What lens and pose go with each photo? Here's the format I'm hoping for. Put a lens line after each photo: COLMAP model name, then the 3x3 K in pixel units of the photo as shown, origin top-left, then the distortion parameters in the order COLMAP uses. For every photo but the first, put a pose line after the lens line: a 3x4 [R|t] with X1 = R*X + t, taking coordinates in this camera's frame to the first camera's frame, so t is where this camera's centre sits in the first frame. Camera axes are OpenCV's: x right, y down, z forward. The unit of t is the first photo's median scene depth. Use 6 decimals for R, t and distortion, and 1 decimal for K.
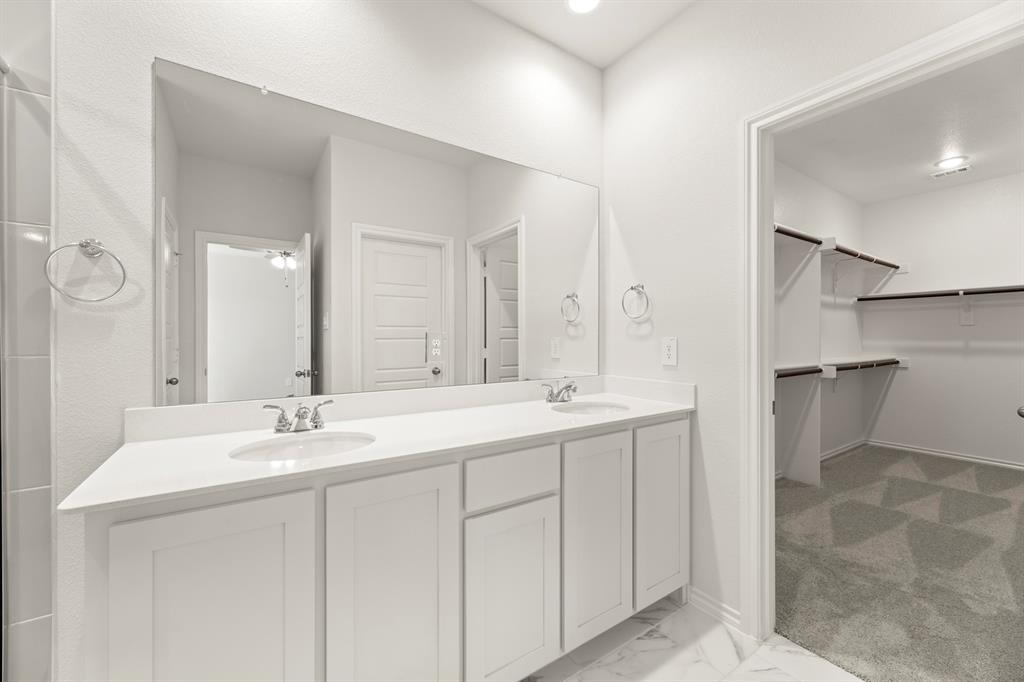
lens RADIAL K [[408.3, 0, 511.4], [0, 408.3, 341.9], [0, 0, 1]] dist [0.003879, 0.000796]
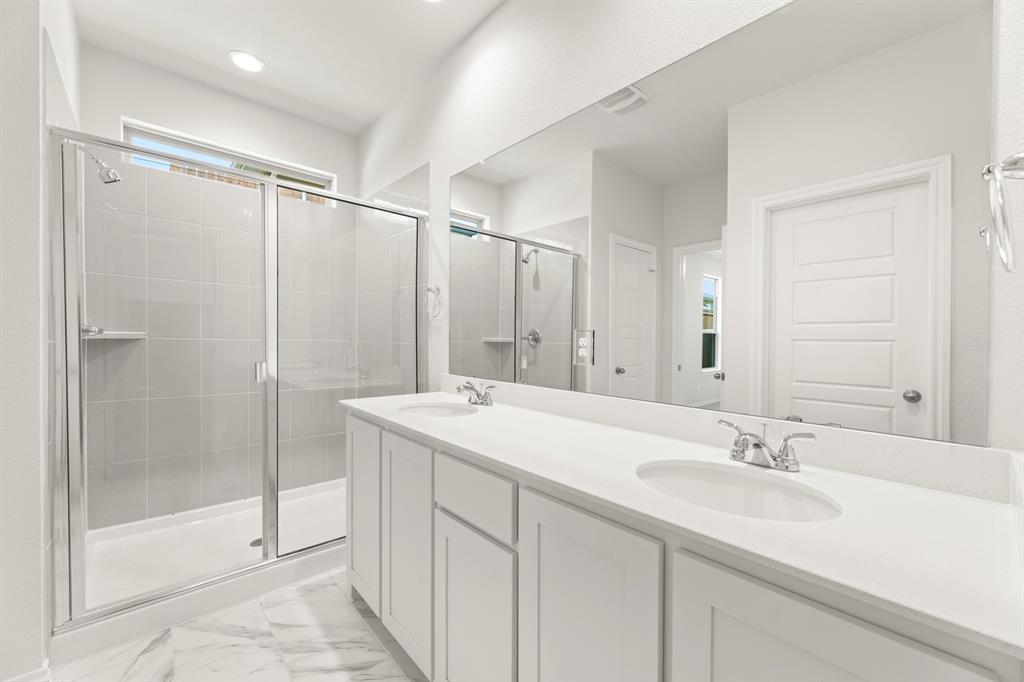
lens RADIAL K [[408.3, 0, 510.5], [0, 408.3, 344.3], [0, 0, 1]] dist [0.003879, 0.000796]
pose [[0.152309, 0.019300, -0.988144, 0.586939], [-0.019251, 0.999678, 0.016558, -0.003388], [0.988145, 0.016501, 0.152631, 0.632187]]
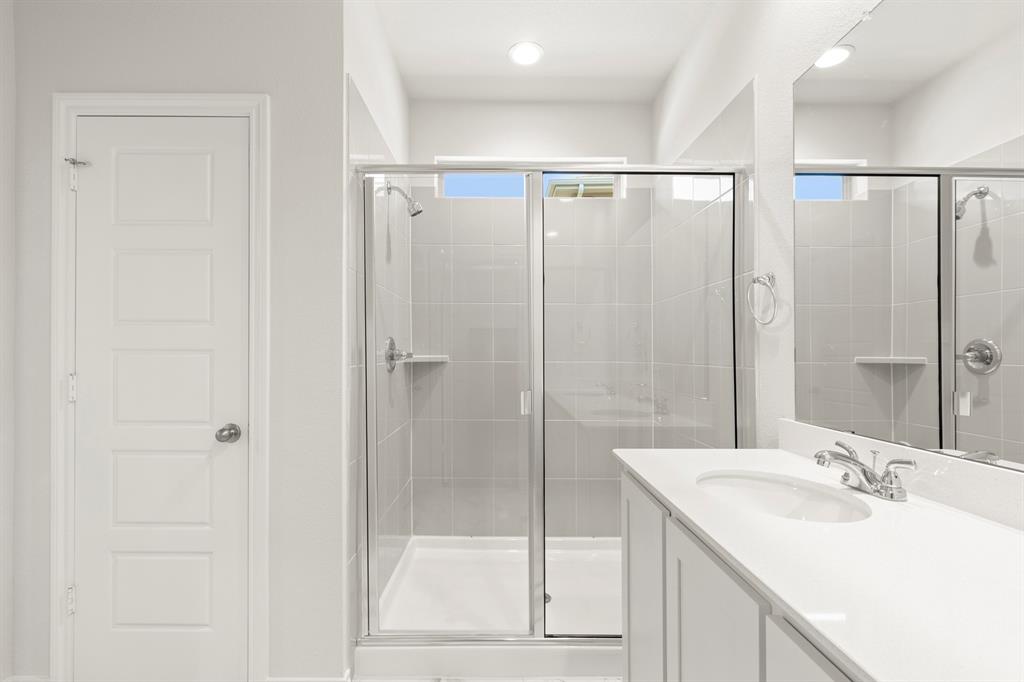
lens RADIAL K [[447.6, 0, 502.9], [0, 447.6, 354.3], [0, 0, 1]] dist [-0.006729, 0.001164]
pose [[-0.537782, -0.000483, -0.843084, 0.313264], [-0.003662, 0.999992, 0.001763, -0.005258], [0.843076, 0.004035, -0.537779, 0.627032]]
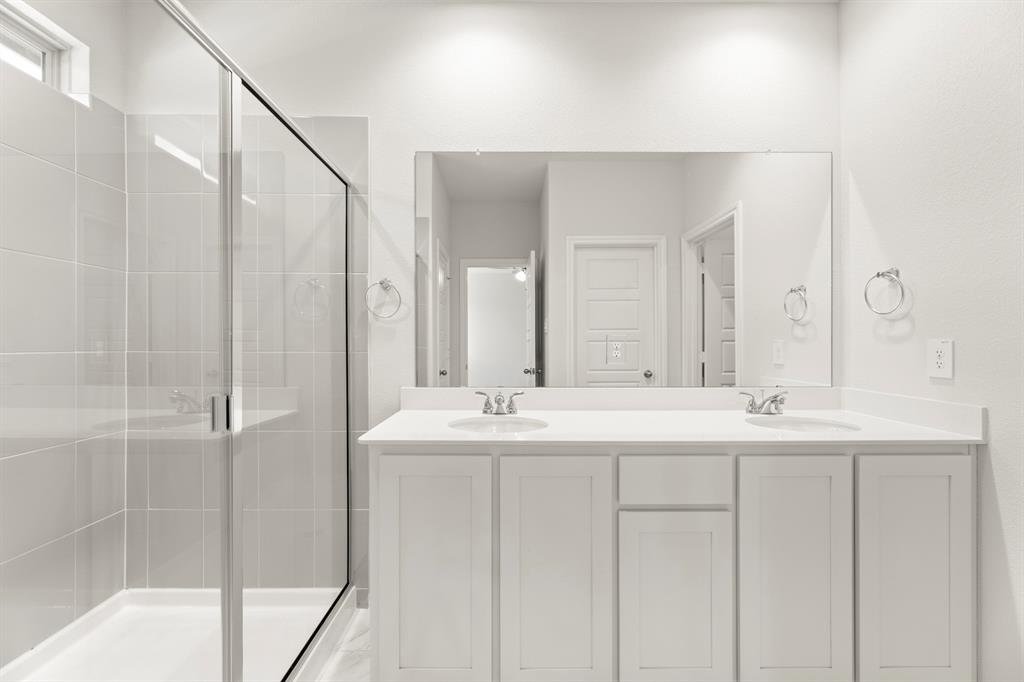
lens RADIAL K [[408.3, 0, 501.0], [0, 408.3, 347.6], [0, 0, 1]] dist [0.003879, 0.000796]
pose [[0.828538, 0.008531, -0.559868, 0.140786], [-0.003493, 0.999943, 0.010067, -0.000832], [0.559922, -0.006385, 0.828521, -0.034961]]
